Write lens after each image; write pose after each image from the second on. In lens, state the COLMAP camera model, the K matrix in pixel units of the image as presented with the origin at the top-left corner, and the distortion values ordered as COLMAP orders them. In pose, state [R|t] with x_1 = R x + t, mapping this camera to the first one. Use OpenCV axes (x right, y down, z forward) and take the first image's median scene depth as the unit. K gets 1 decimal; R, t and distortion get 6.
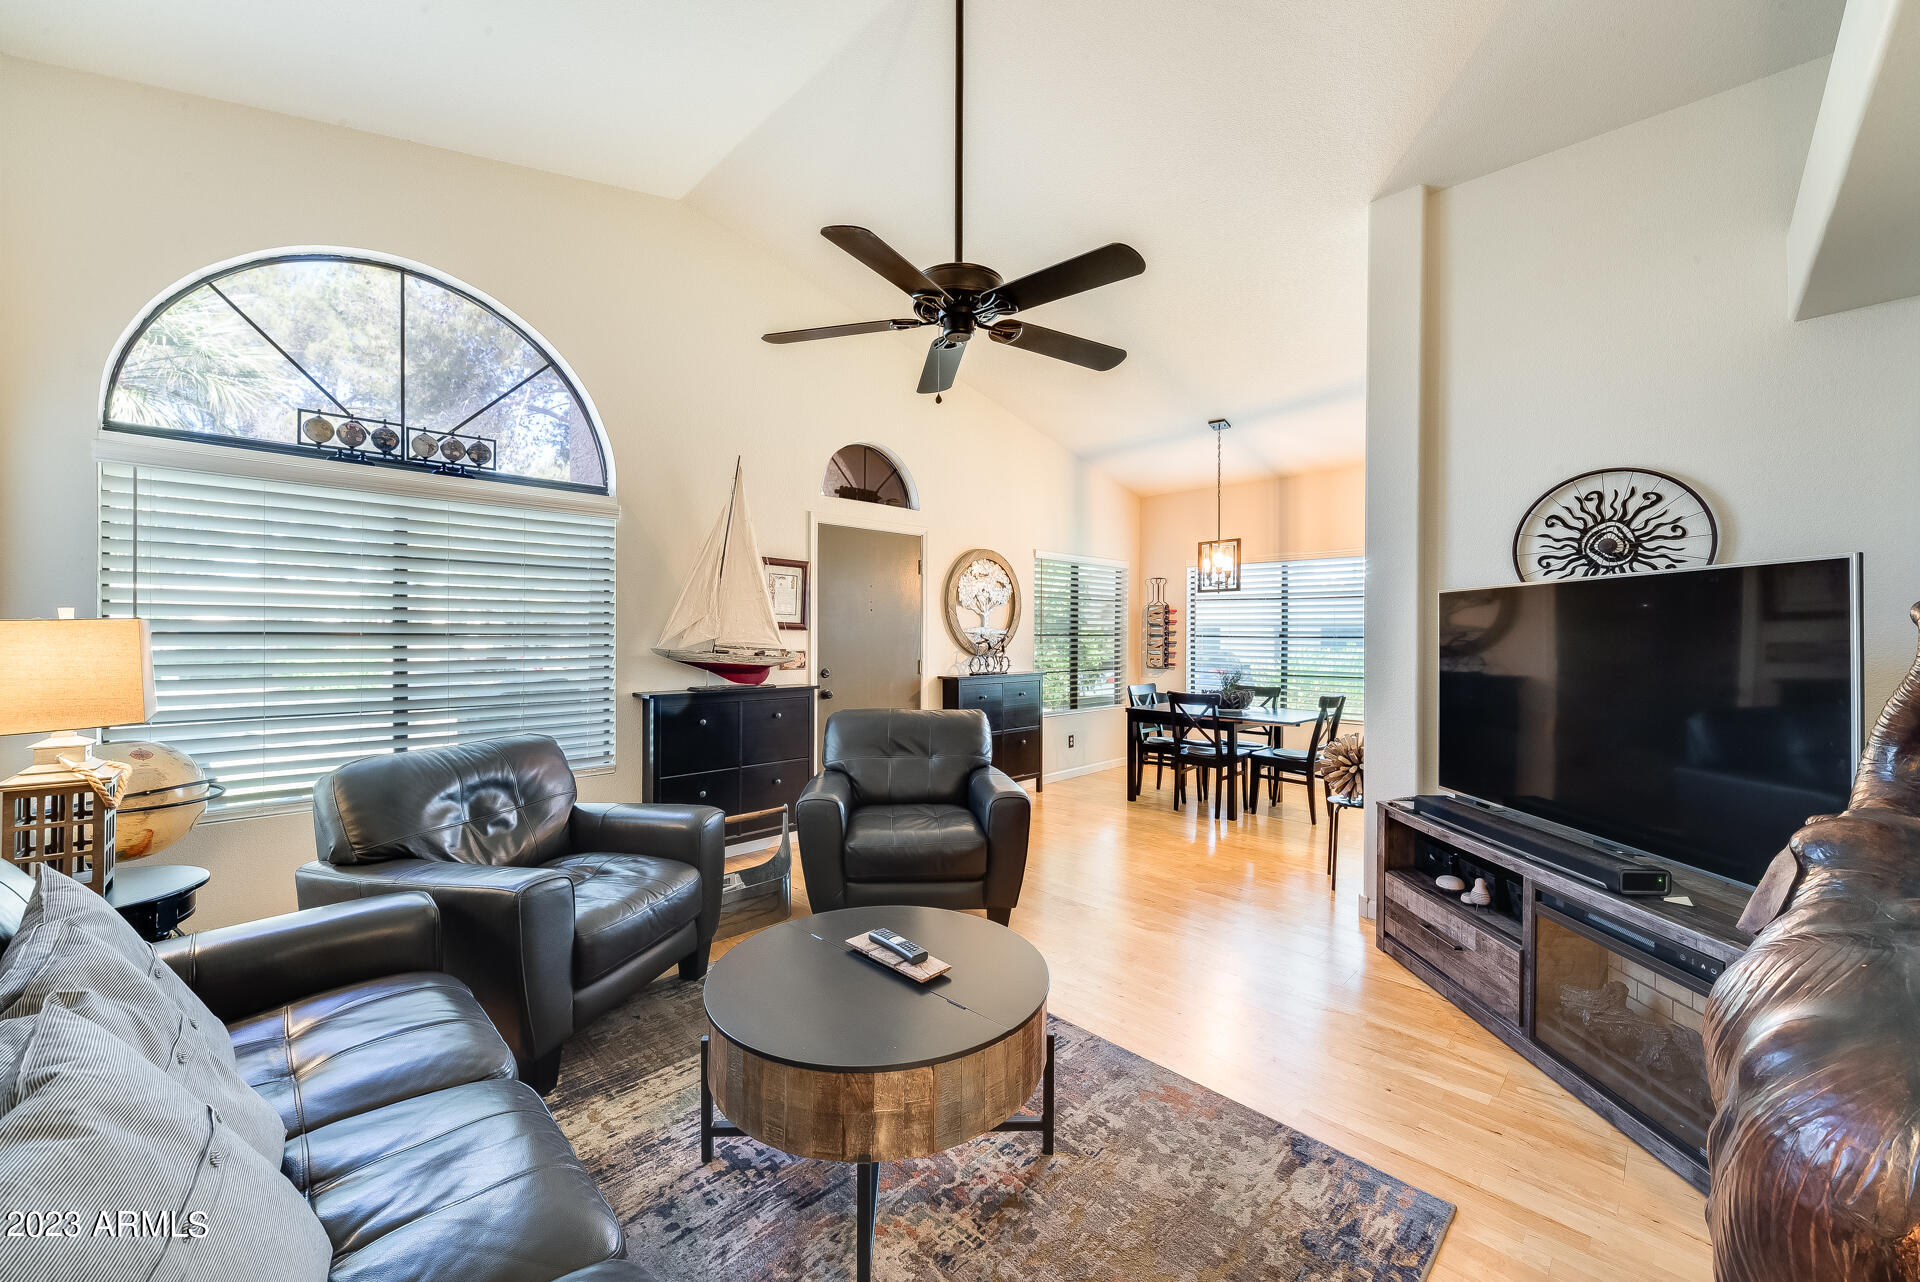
lens RADIAL K [[730.1, 0, 965.6], [0, 730.1, 628.5], [0, 0, 1]] dist [-0.000027, 0.000073]
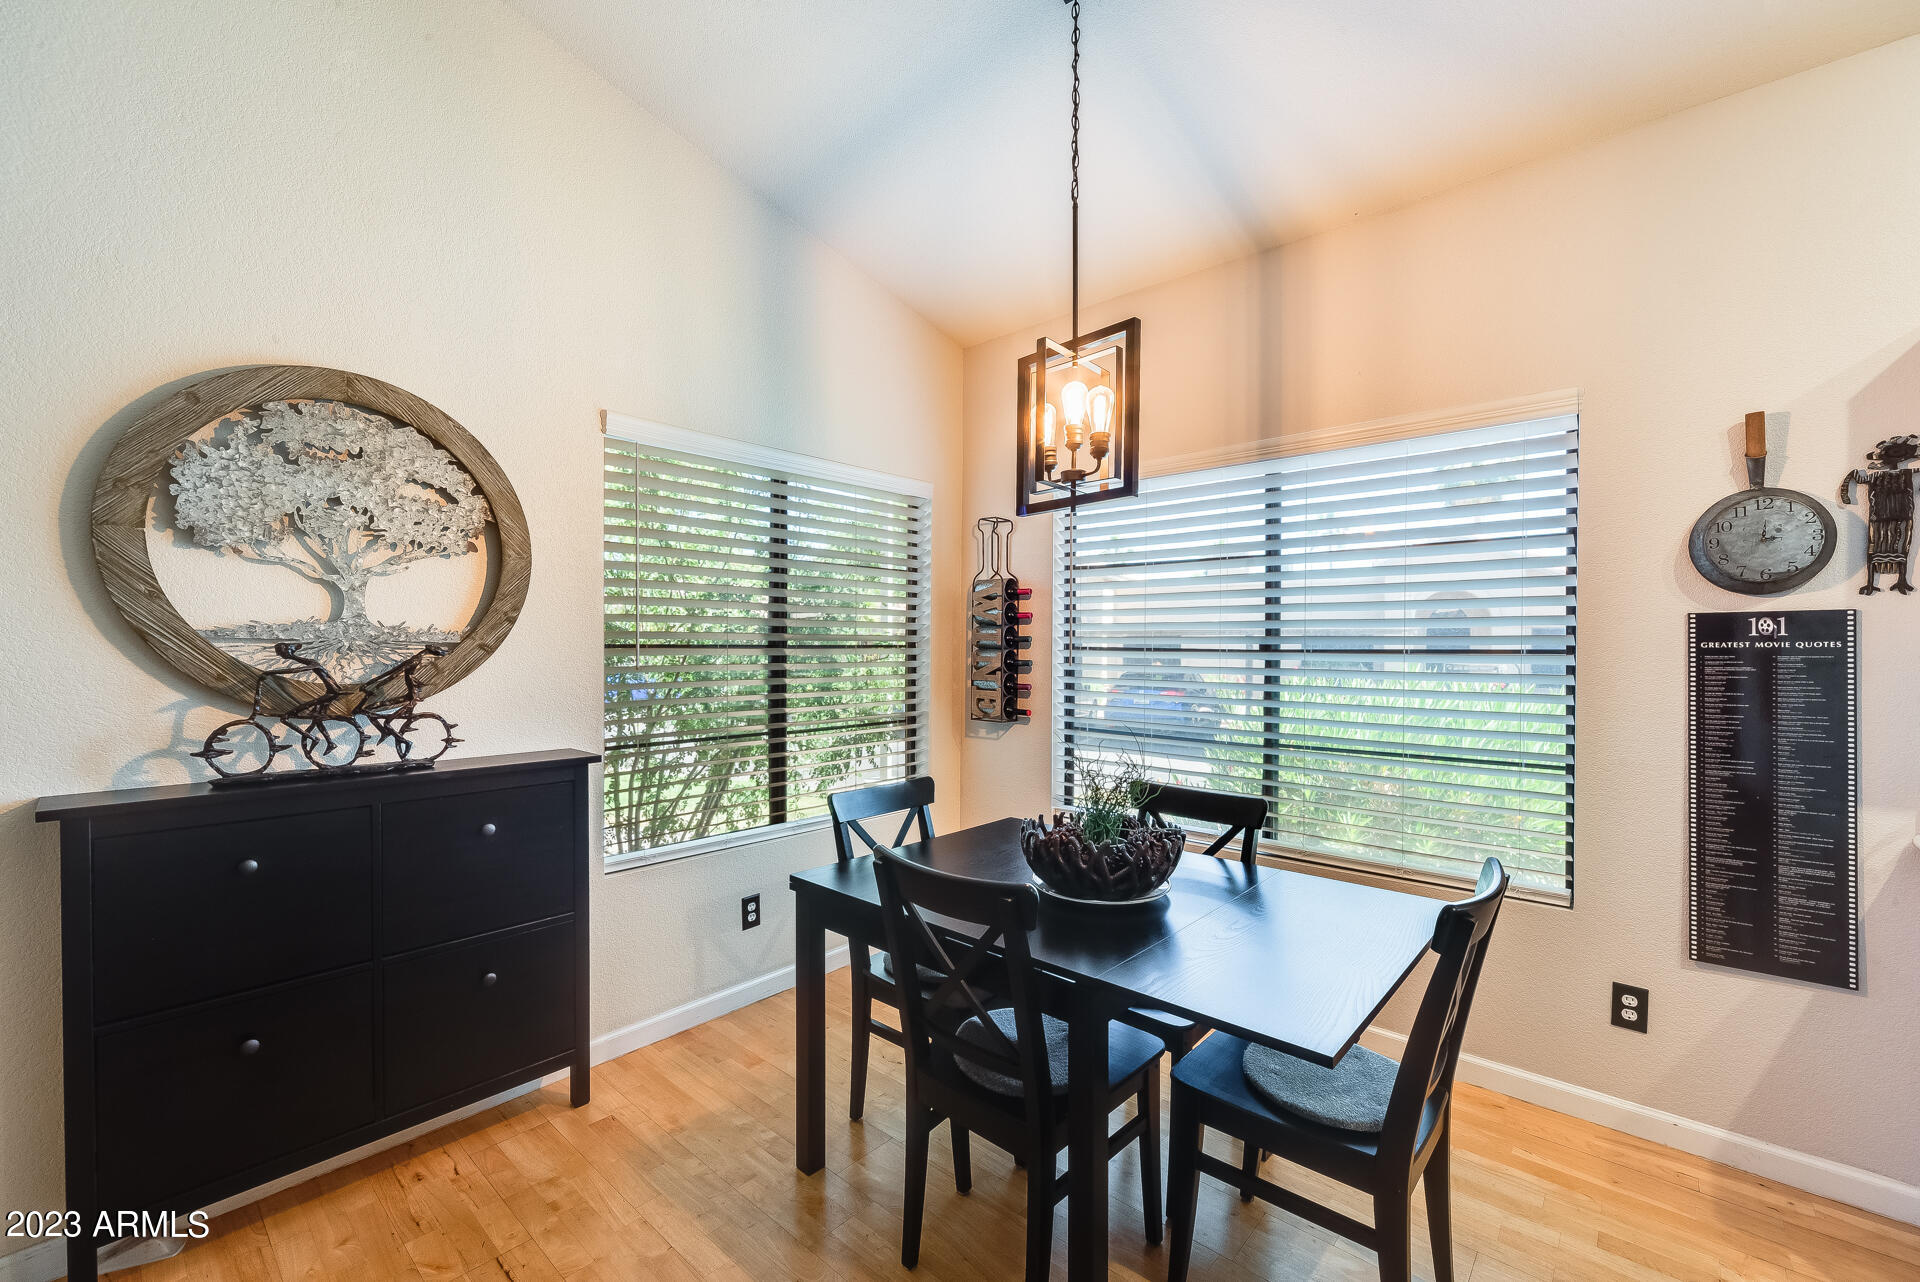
lens RADIAL K [[793.0, 0, 970.2], [0, 793.0, 660.4], [0, 0, 1]] dist [0.003408, -0.001408]
pose [[0.998124, -0.005389, 0.060995, 0.264618], [0.004029, 0.999741, 0.022400, 0.007843], [-0.061100, -0.022112, 0.997887, 0.622904]]
